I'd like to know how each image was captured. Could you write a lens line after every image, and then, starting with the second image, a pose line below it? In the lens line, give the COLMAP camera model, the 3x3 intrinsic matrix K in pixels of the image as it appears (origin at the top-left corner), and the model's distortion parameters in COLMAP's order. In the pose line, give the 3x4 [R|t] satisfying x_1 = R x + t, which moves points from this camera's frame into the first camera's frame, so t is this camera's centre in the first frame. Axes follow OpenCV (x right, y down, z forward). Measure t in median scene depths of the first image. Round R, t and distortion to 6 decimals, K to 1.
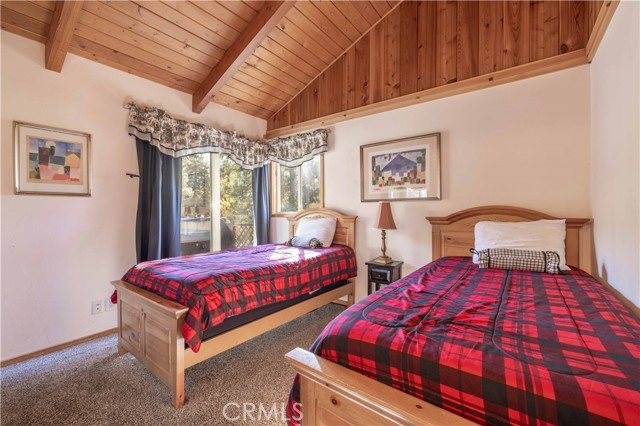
lens RADIAL K [[275.5, 0, 319.3], [0, 275.5, 205.4], [0, 0, 1]] dist [-0.002855, 0.000413]
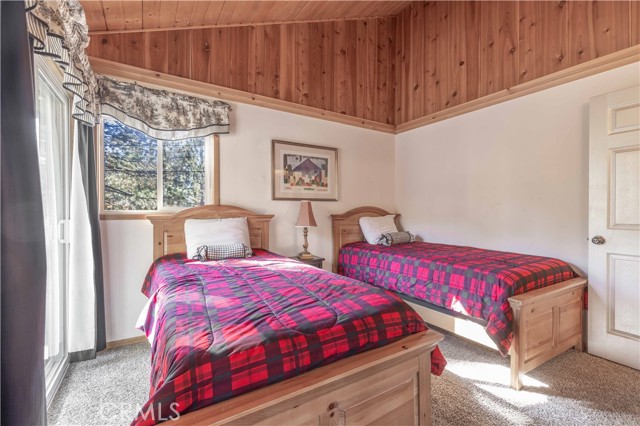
lens RADIAL K [[275.5, 0, 319.3], [0, 275.5, 205.4], [0, 0, 1]] dist [-0.002855, 0.000413]
pose [[0.354874, 0.017979, 0.934741, -0.701301], [-0.020896, 0.999718, -0.011295, 0.014407], [-0.934681, -0.015524, 0.355149, 0.547213]]
